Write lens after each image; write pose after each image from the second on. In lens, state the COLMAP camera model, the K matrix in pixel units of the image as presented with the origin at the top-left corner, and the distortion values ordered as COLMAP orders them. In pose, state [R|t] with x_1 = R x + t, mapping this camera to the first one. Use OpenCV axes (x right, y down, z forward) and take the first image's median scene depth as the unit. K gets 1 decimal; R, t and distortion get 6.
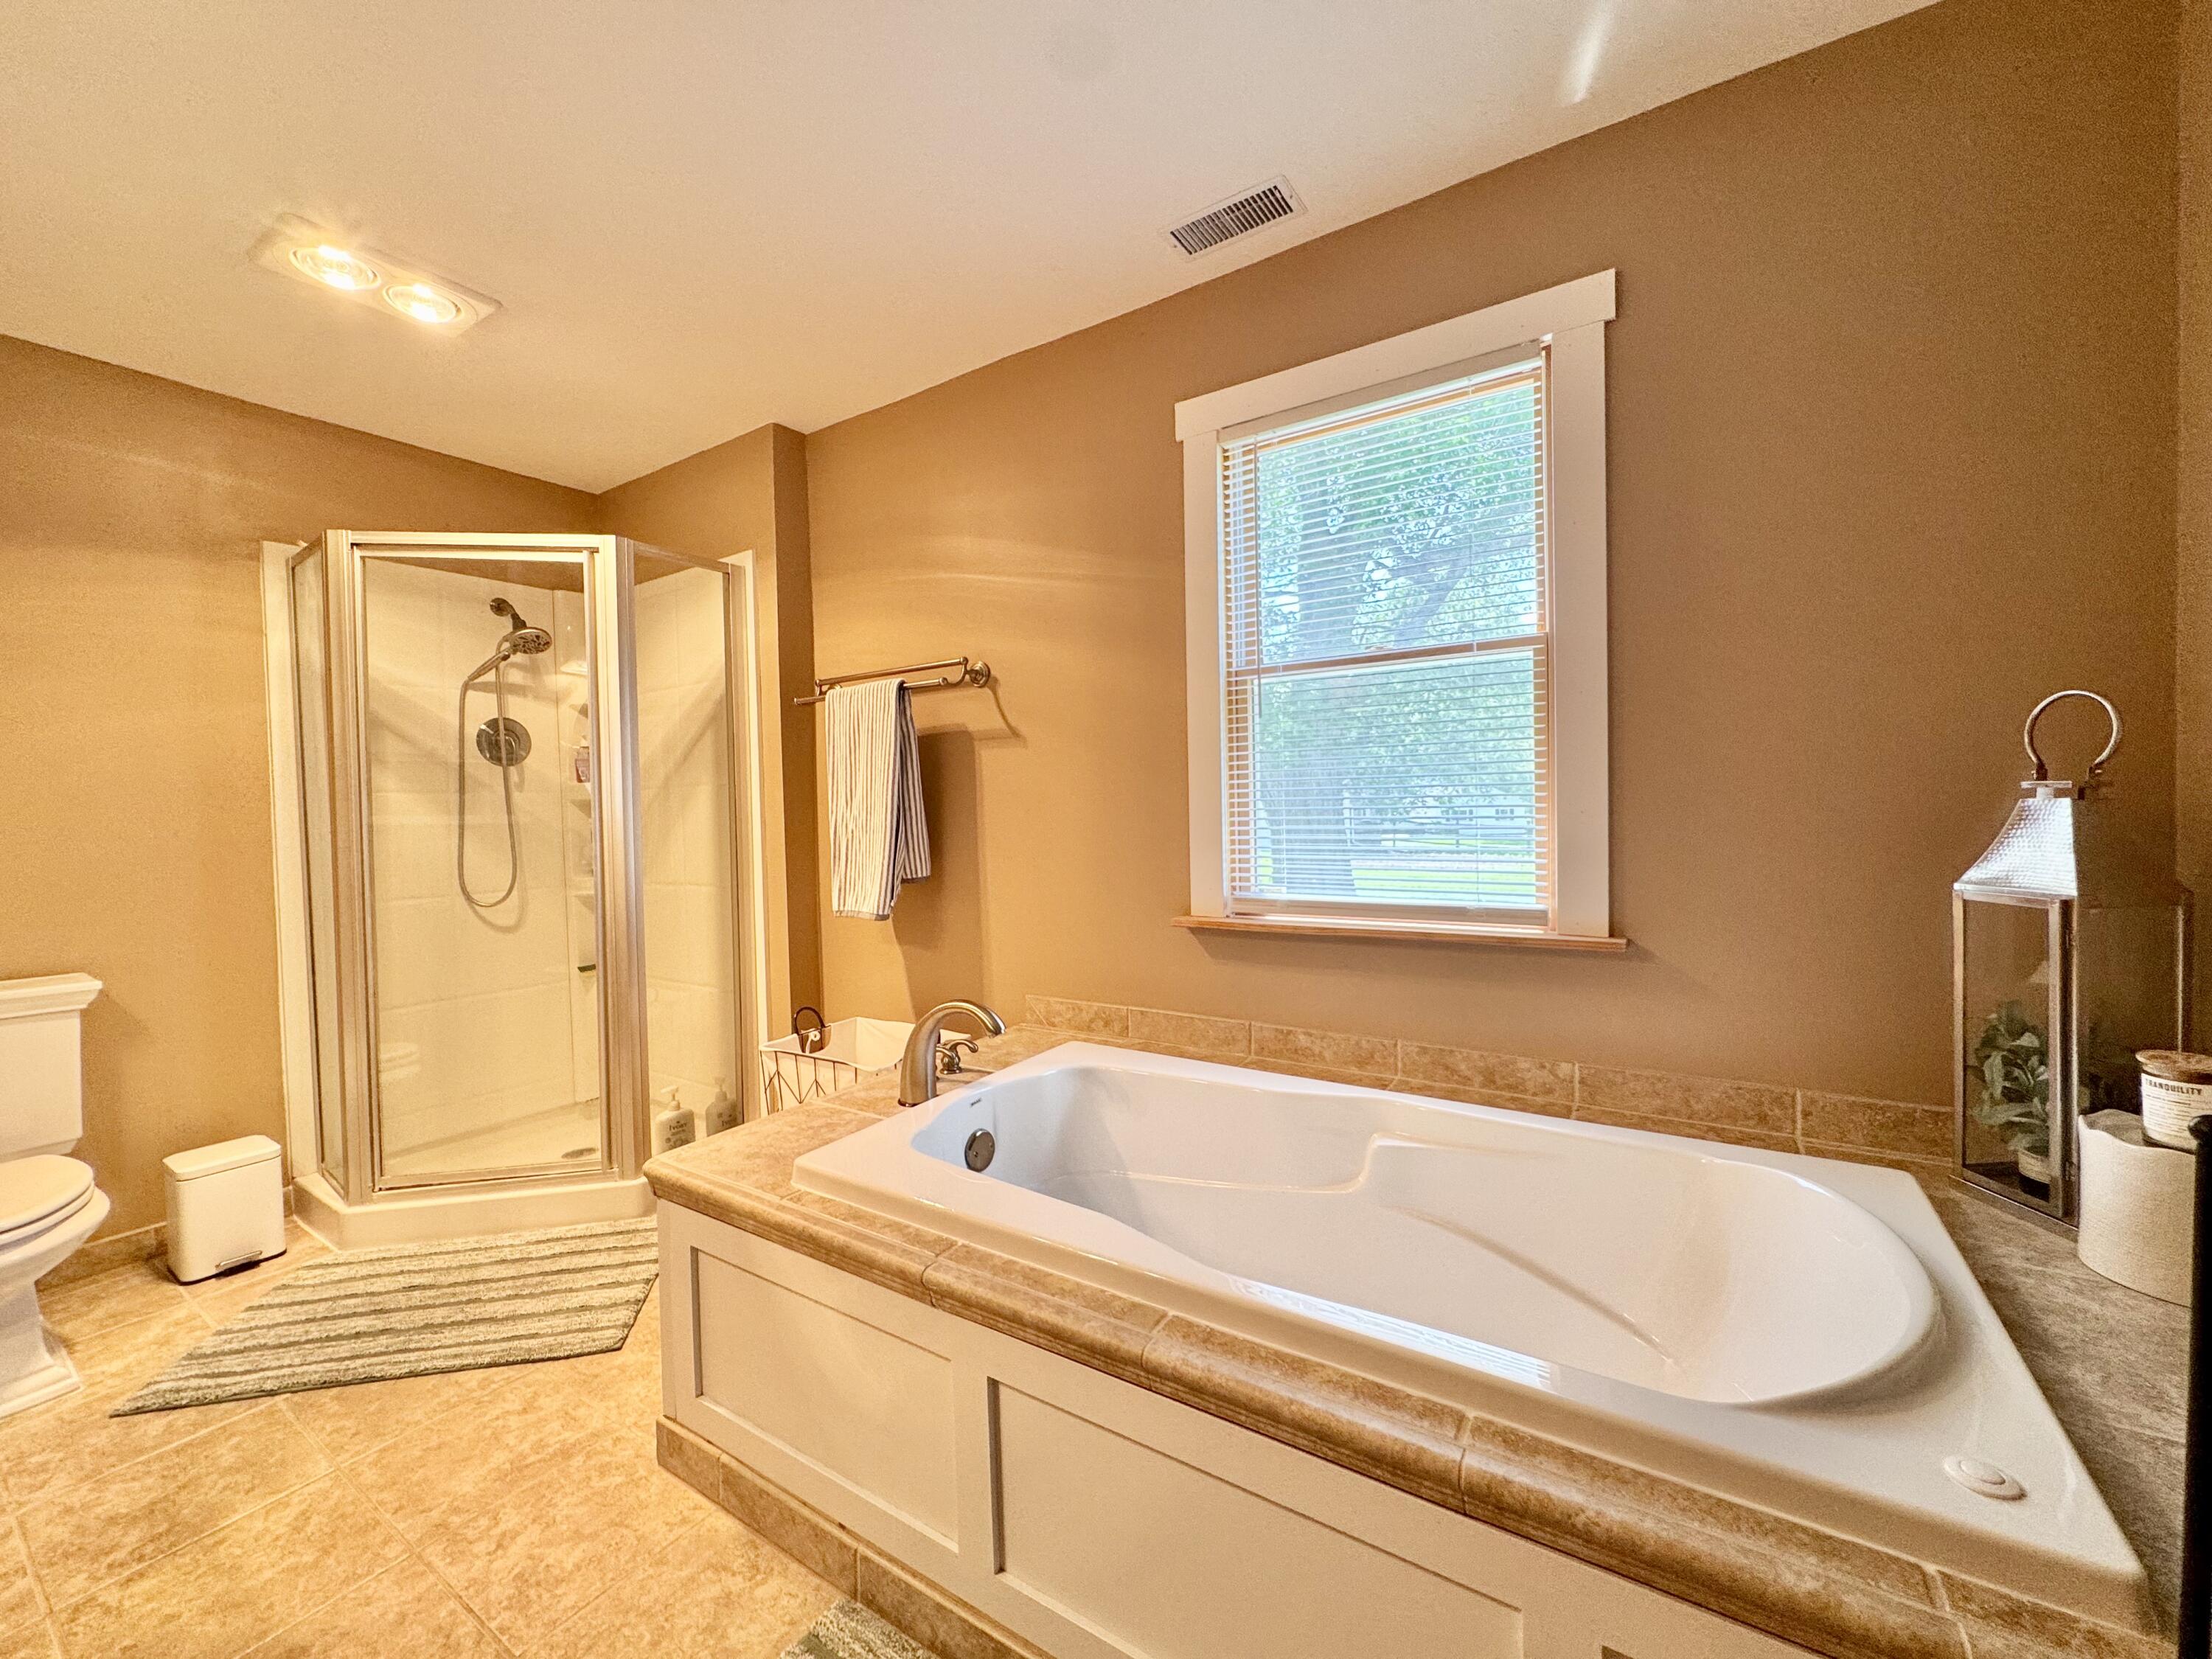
lens RADIAL K [[886.6, 0, 1103.2], [0, 886.6, 825.5], [0, 0, 1]] dist [0.000054, 0.000432]
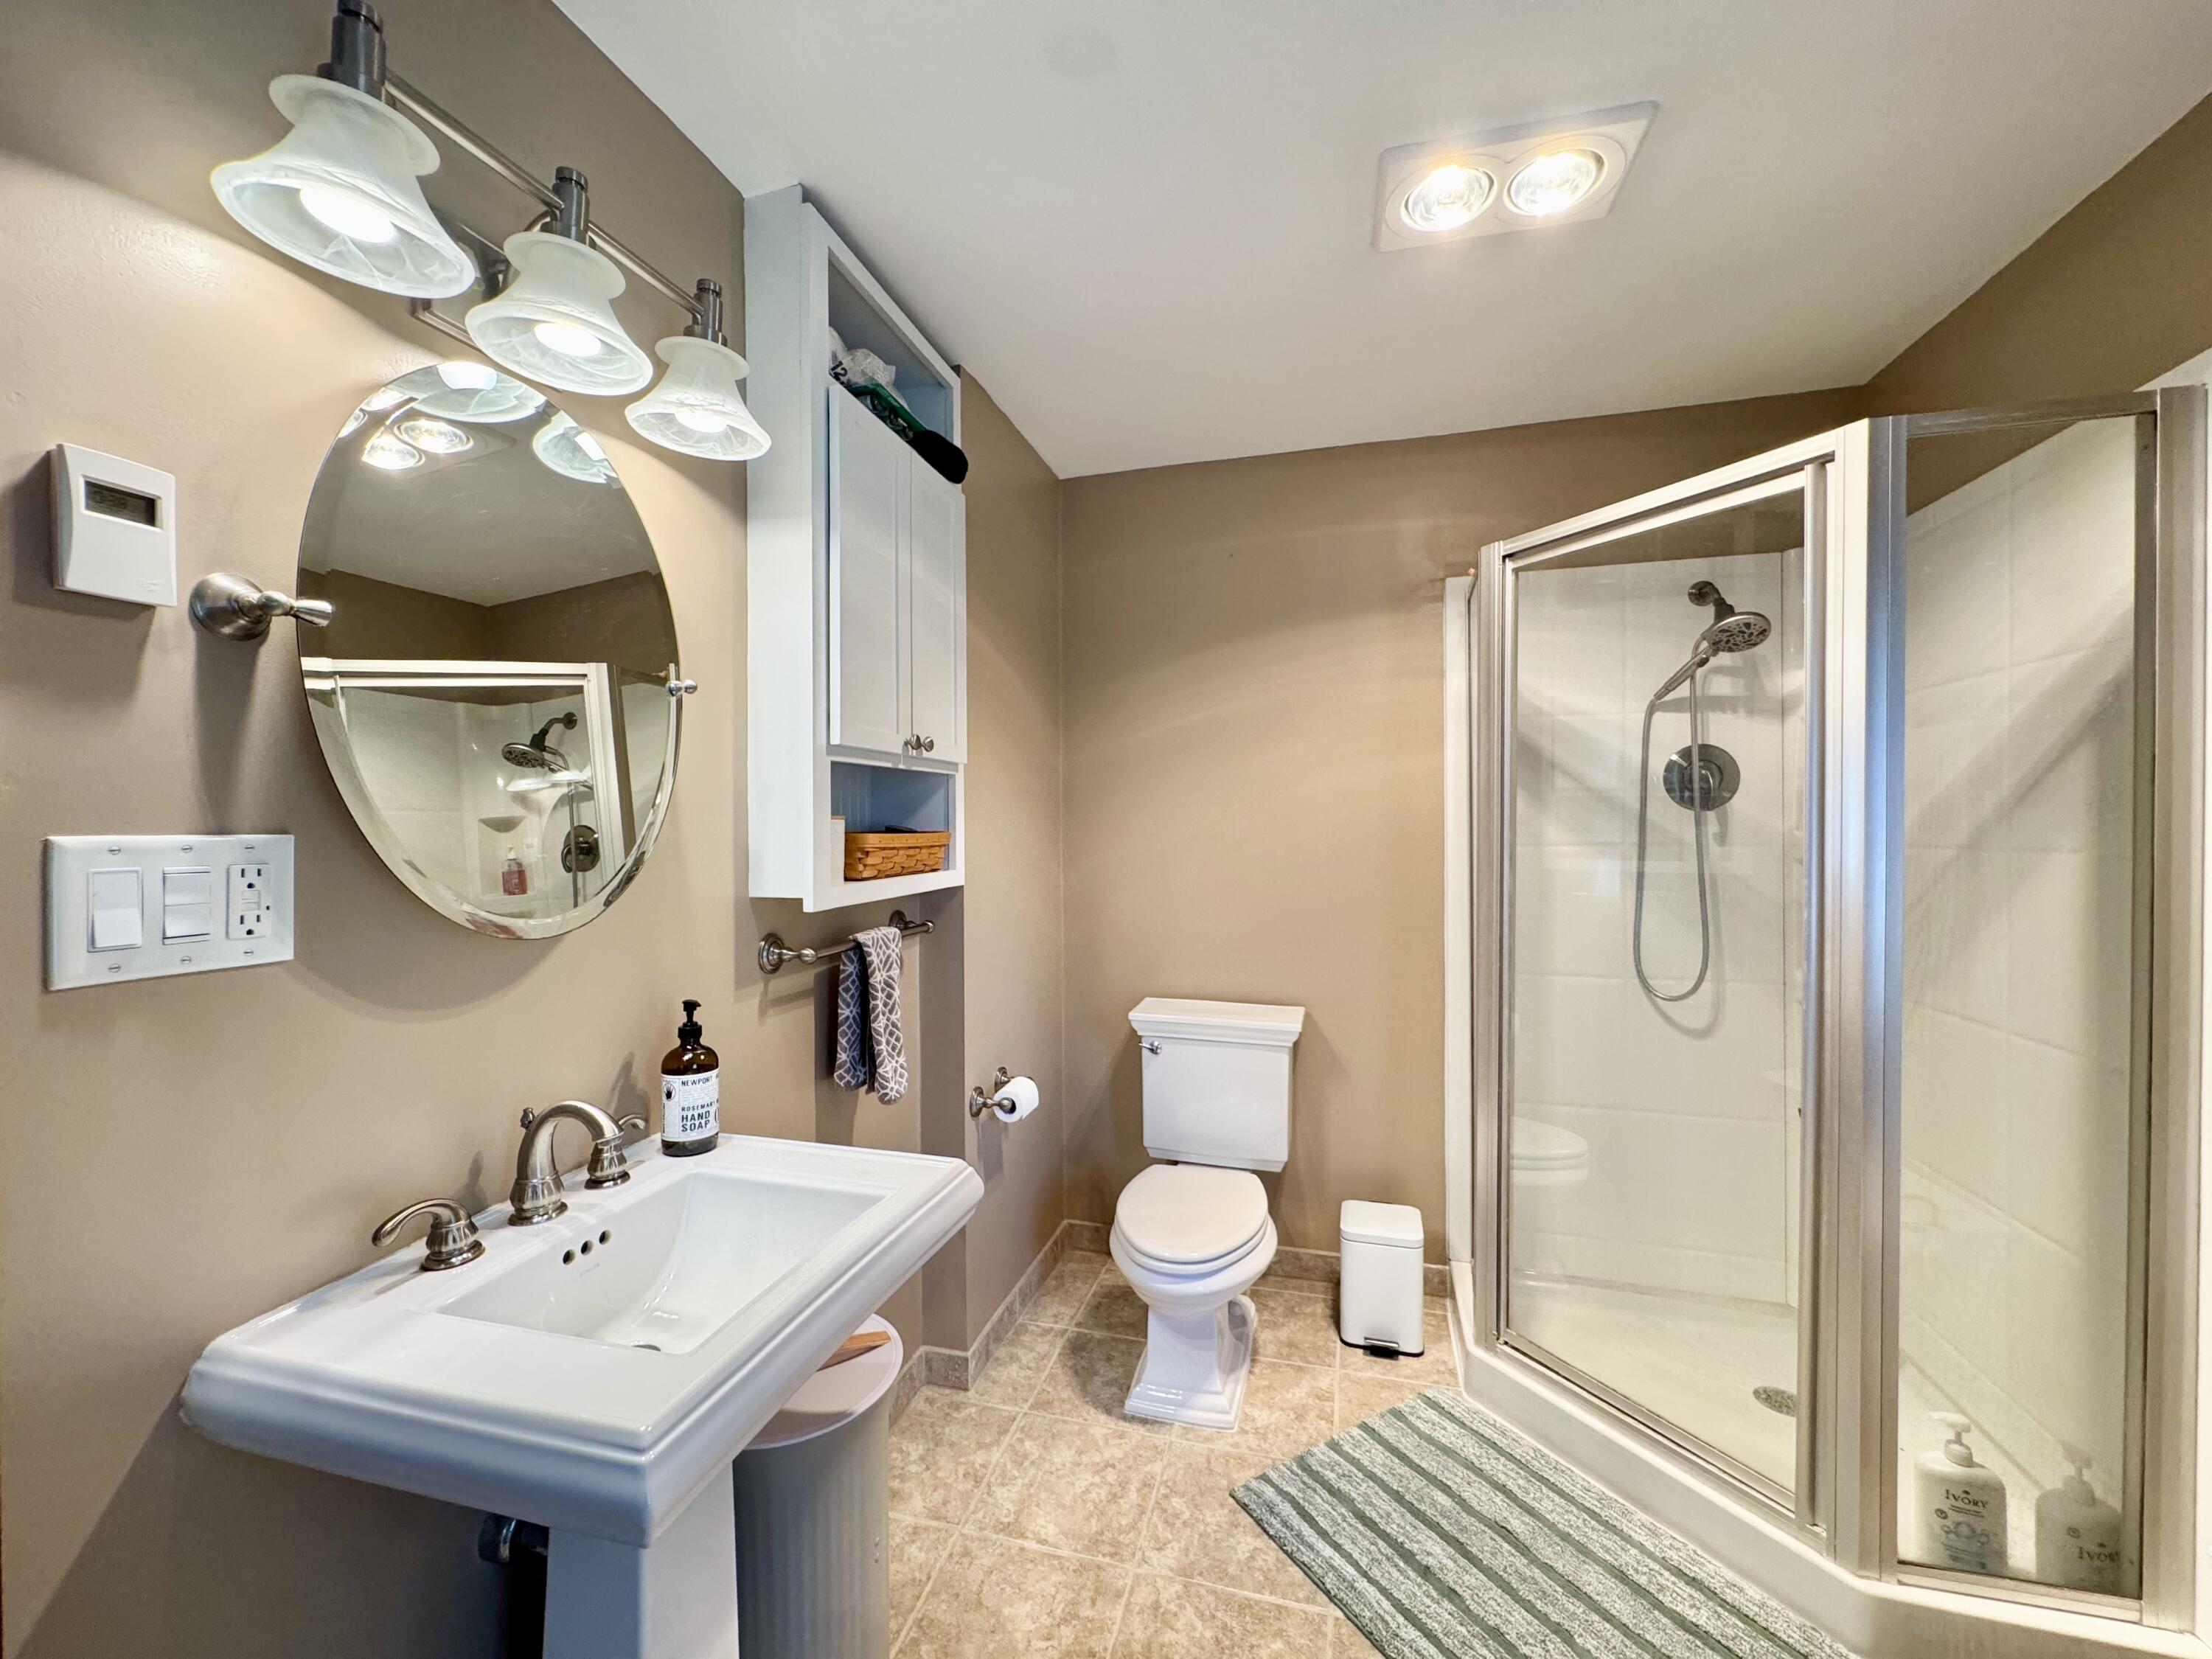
lens RADIAL K [[886.6, 0, 1103.2], [0, 886.6, 825.5], [0, 0, 1]] dist [0.000054, 0.000432]
pose [[0.309557, 0.029496, -0.950423, -0.159911], [-0.023602, 0.999449, 0.023331, -0.072732], [0.950588, 0.015210, 0.310082, 0.369909]]
